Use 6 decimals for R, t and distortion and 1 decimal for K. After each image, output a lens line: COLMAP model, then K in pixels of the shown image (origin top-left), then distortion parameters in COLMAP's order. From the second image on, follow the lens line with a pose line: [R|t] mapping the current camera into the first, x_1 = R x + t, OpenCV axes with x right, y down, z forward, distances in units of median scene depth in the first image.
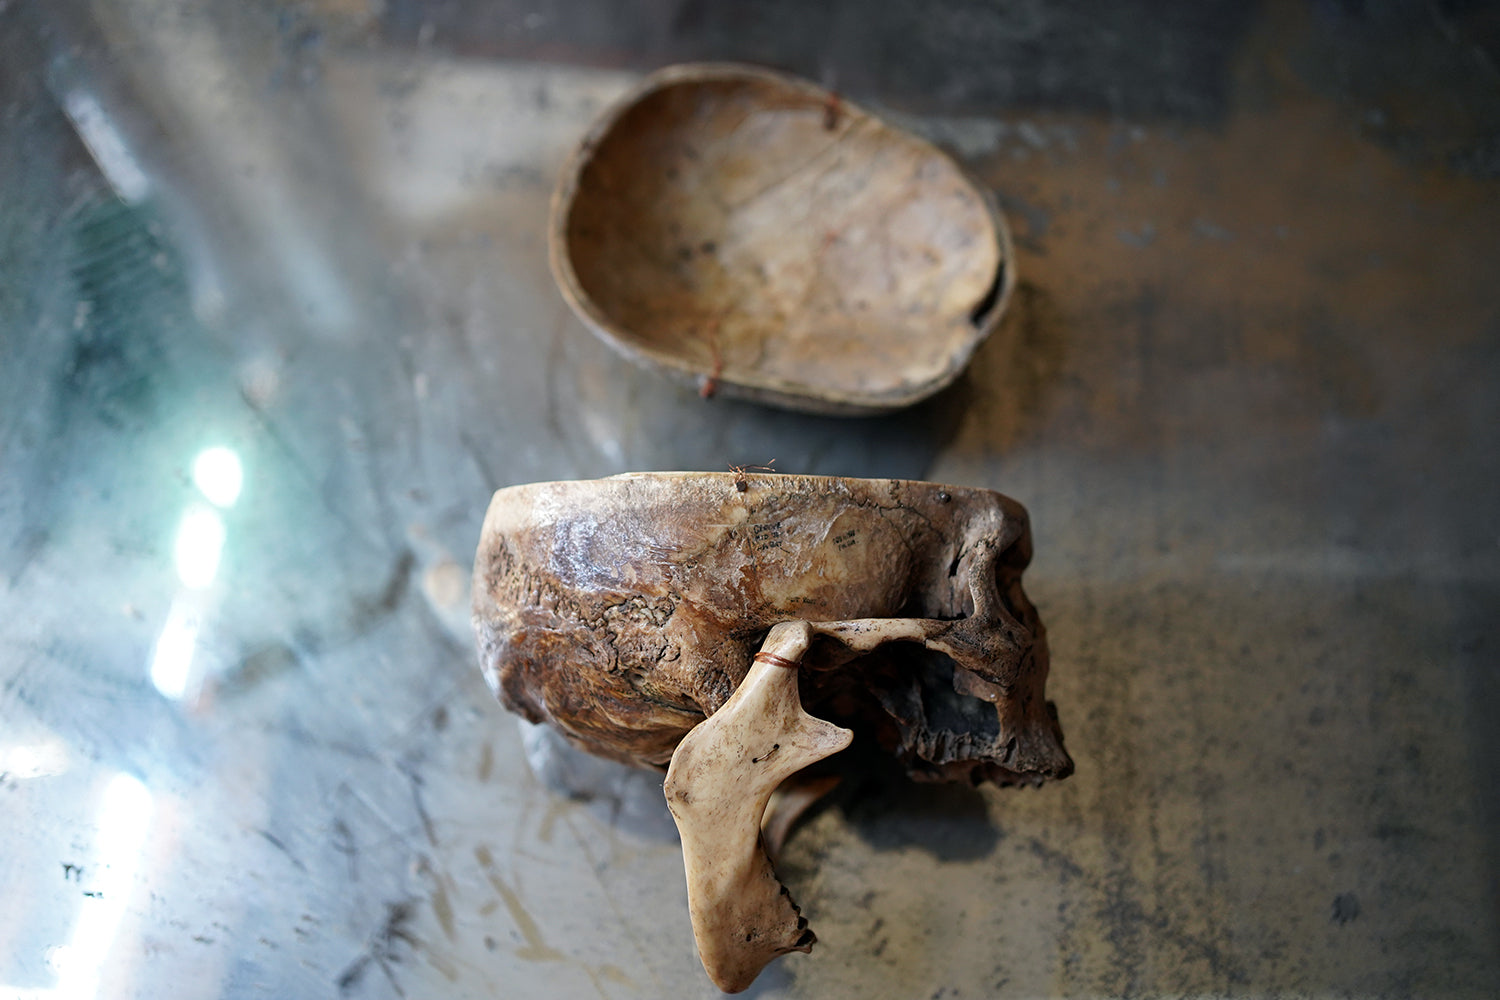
lens RADIAL K [[1541.1, 0, 757.3], [0, 1541.1, 491.8], [0, 0, 1]] dist [-0.031376, 0.192156]
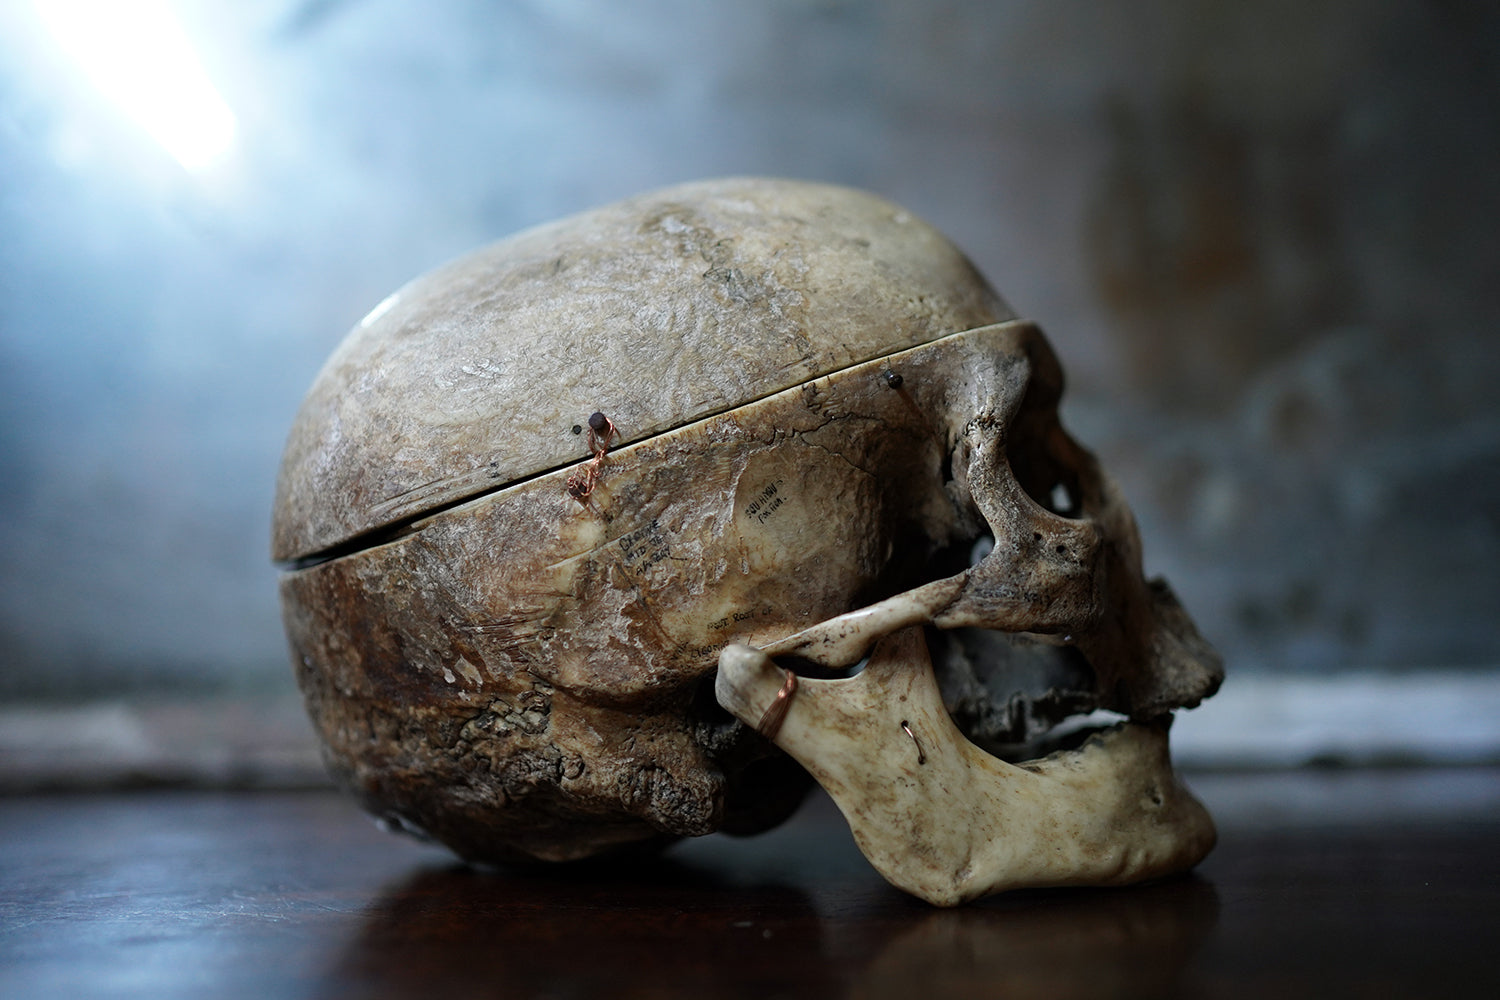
lens RADIAL K [[1541.1, 0, 757.3], [0, 1541.1, 491.8], [0, 0, 1]] dist [-0.031376, 0.192156]
pose [[0.933051, -0.337079, -0.125670, 0.137229], [0.356984, 0.910747, 0.207611, -0.107296], [0.044472, -0.238574, 0.970106, 0.390799]]
